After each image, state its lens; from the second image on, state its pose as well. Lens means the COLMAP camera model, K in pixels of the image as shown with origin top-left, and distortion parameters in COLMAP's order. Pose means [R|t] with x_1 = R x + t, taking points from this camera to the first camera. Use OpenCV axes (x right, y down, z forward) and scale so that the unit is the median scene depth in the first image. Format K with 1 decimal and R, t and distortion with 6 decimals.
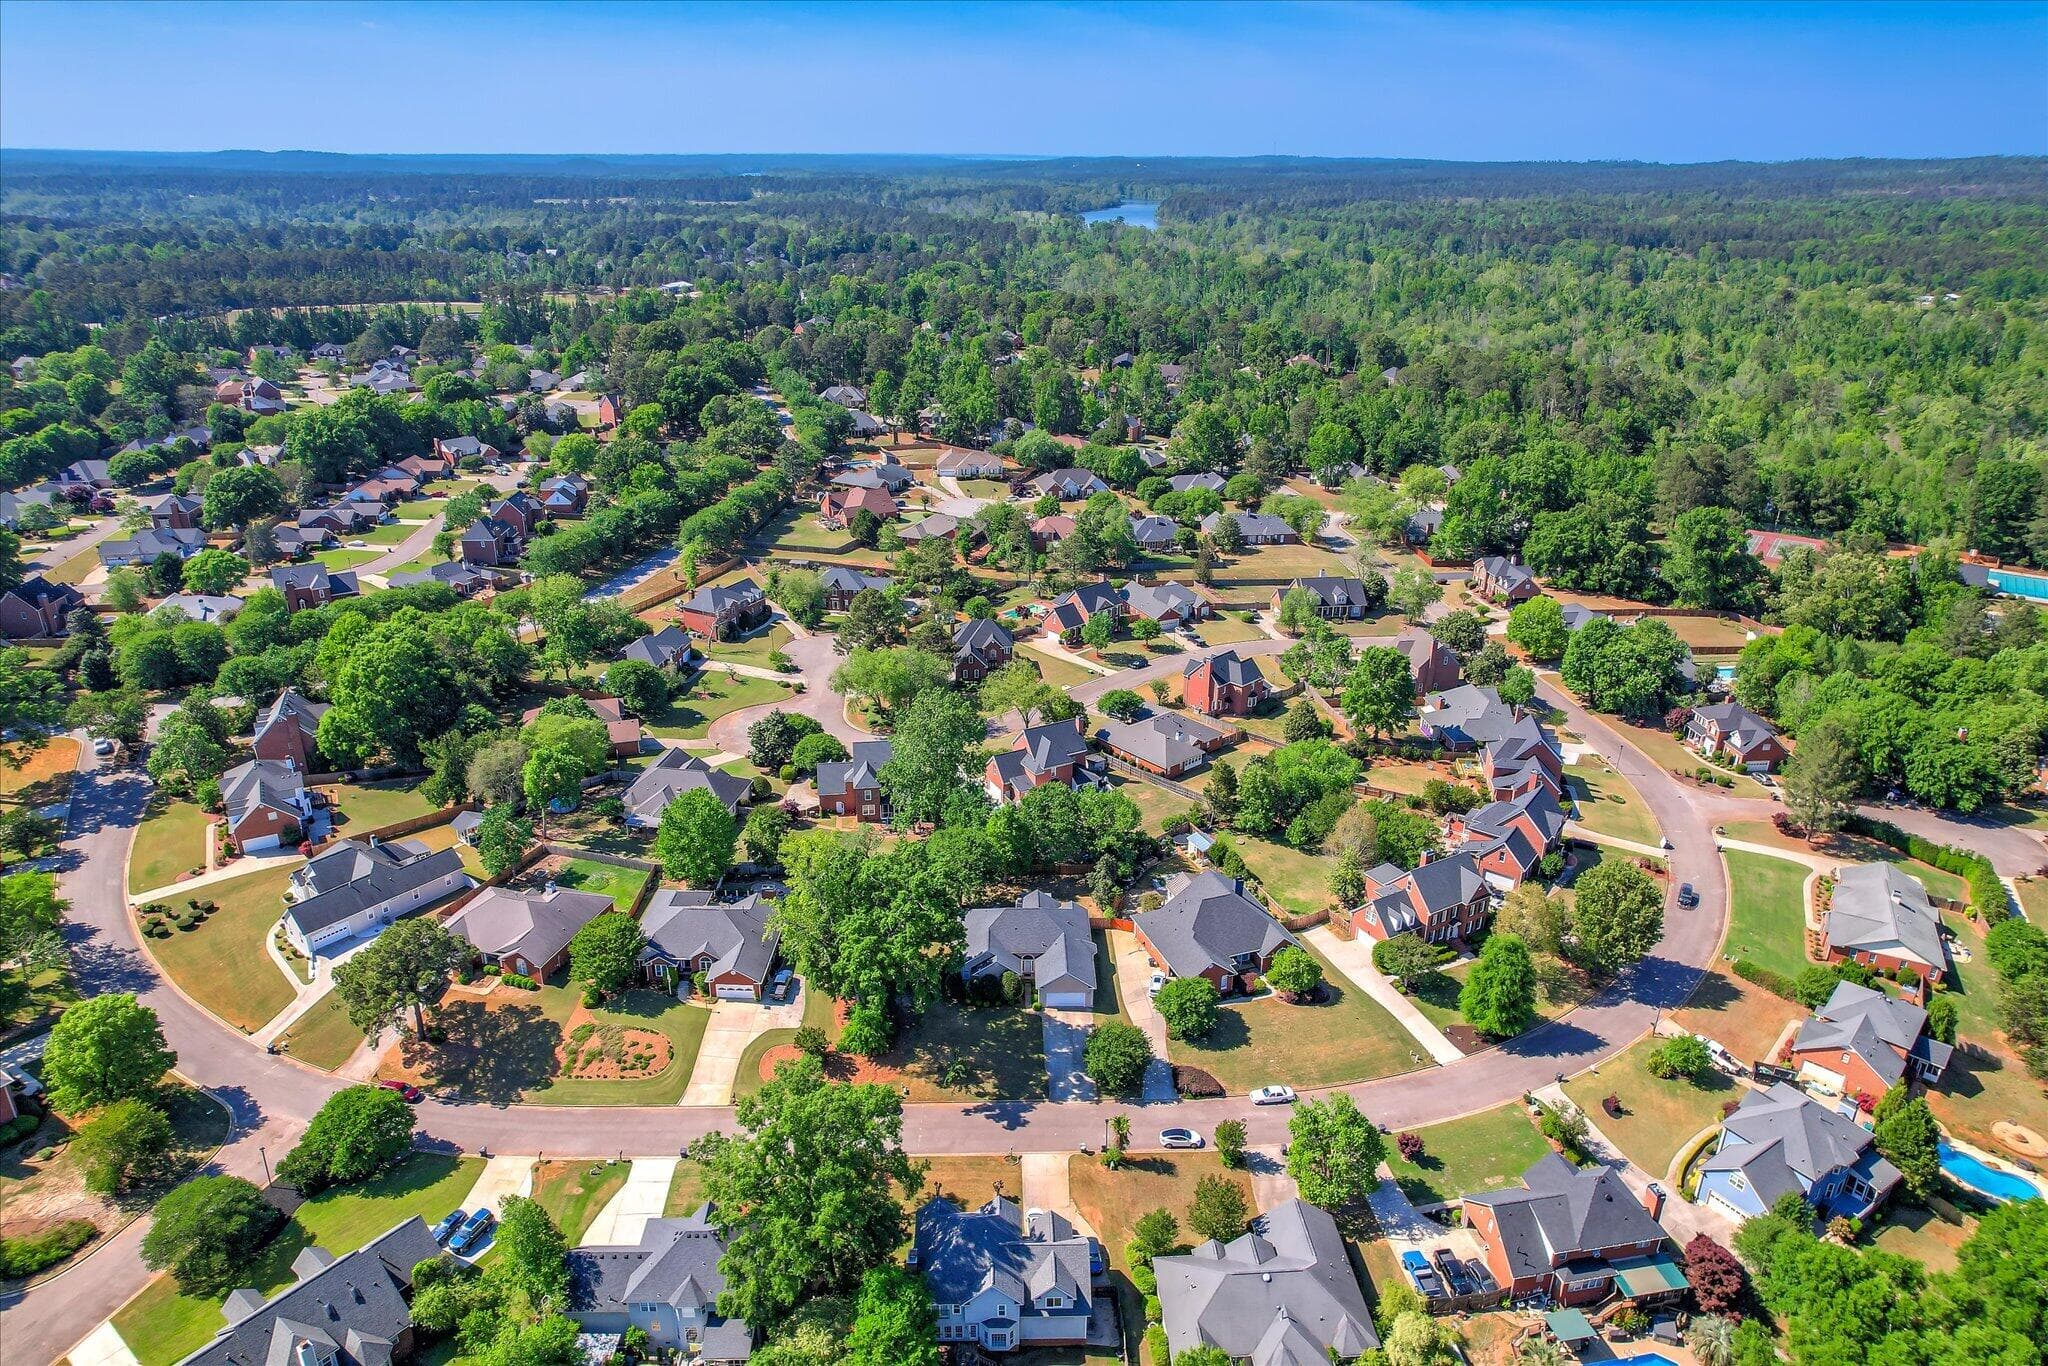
lens RADIAL K [[1308.2, 0, 1027.1], [0, 1308.2, 687.2], [0, 0, 1]] dist [-0.072984, 0.064119]
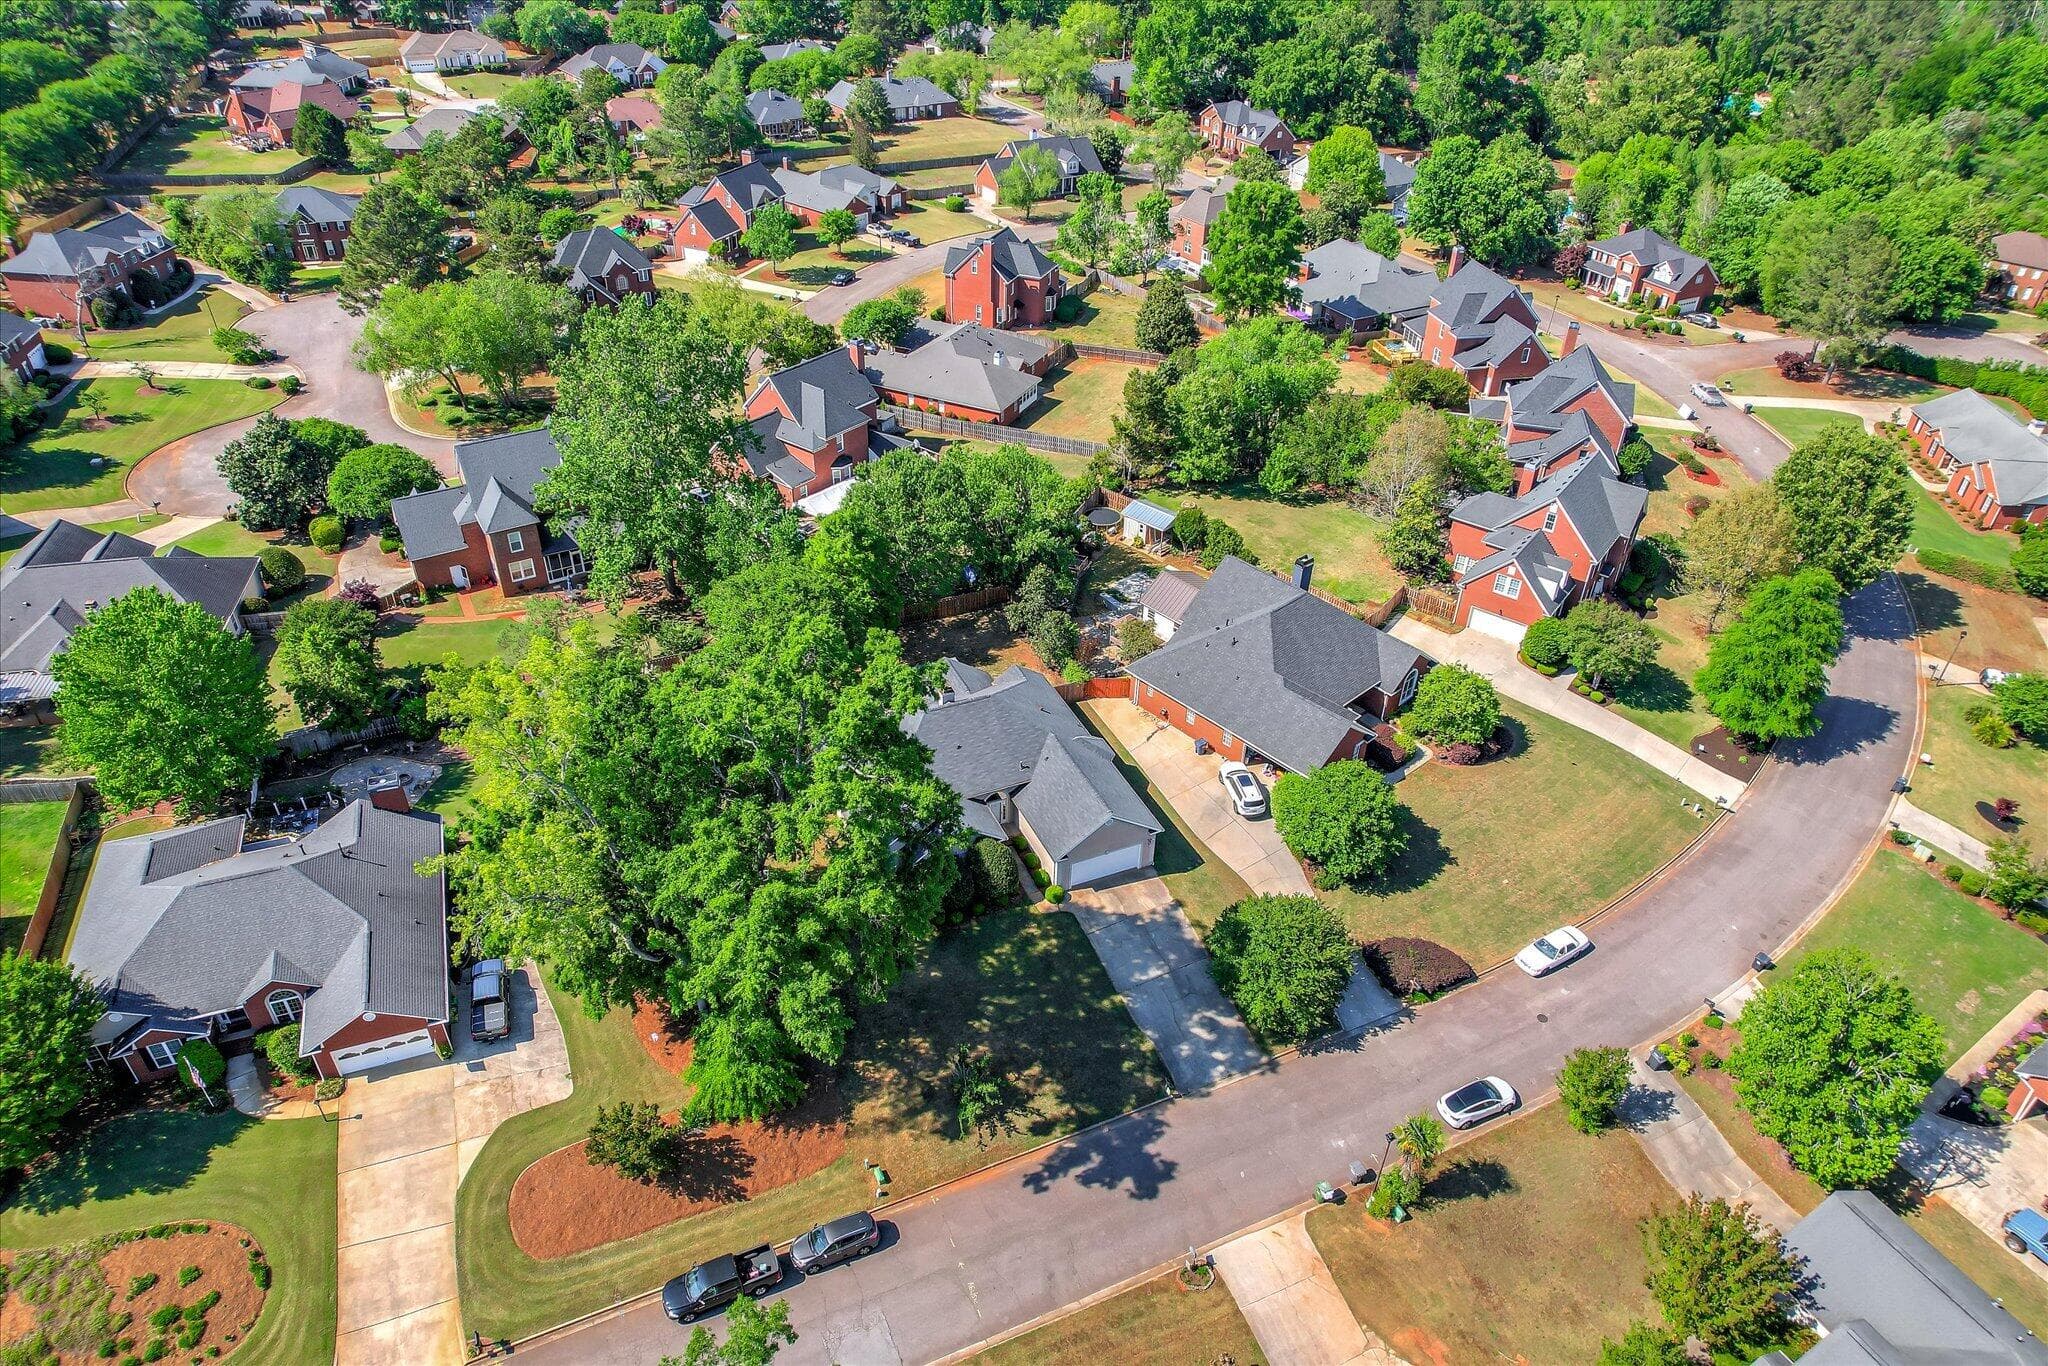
lens RADIAL K [[1308.2, 0, 1027.1], [0, 1308.2, 687.2], [0, 0, 1]] dist [-0.072984, 0.064119]
pose [[0.921298, -0.216402, 0.323078, -0.113000], [0.136813, 0.958109, 0.251614, 0.036790], [-0.363994, -0.187611, 0.912311, 0.452272]]
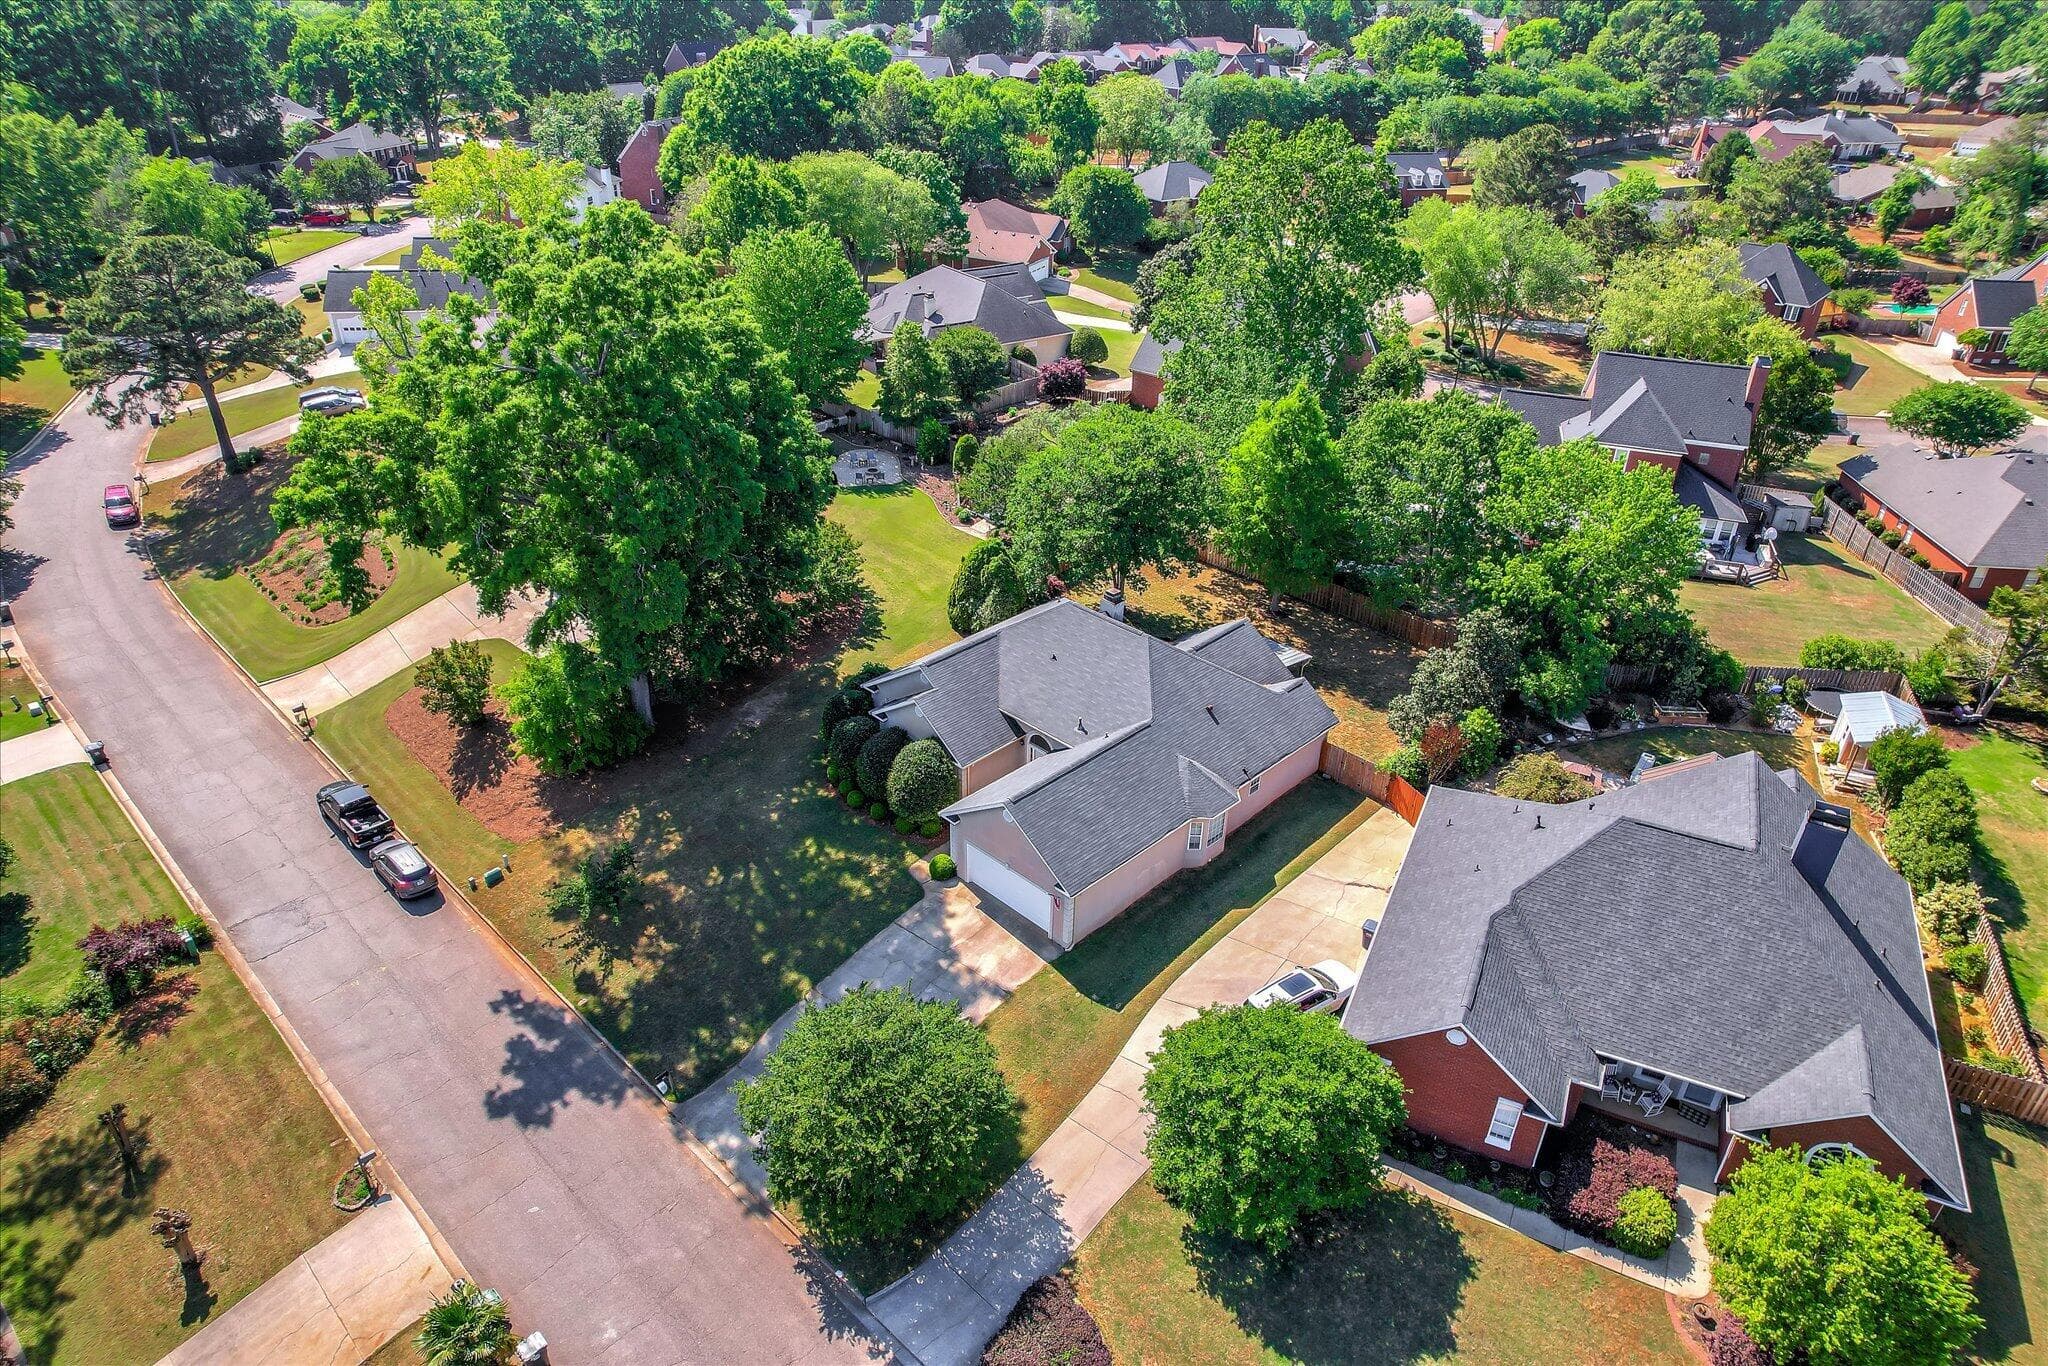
lens RADIAL K [[1308.2, 0, 1027.1], [0, 1308.2, 687.2], [0, 0, 1]] dist [-0.072984, 0.064119]
pose [[0.696264, 0.366201, -0.617344, 0.168714], [-0.286882, 0.930359, 0.228322, 0.094051], [0.657963, 0.018133, 0.752832, 0.599894]]
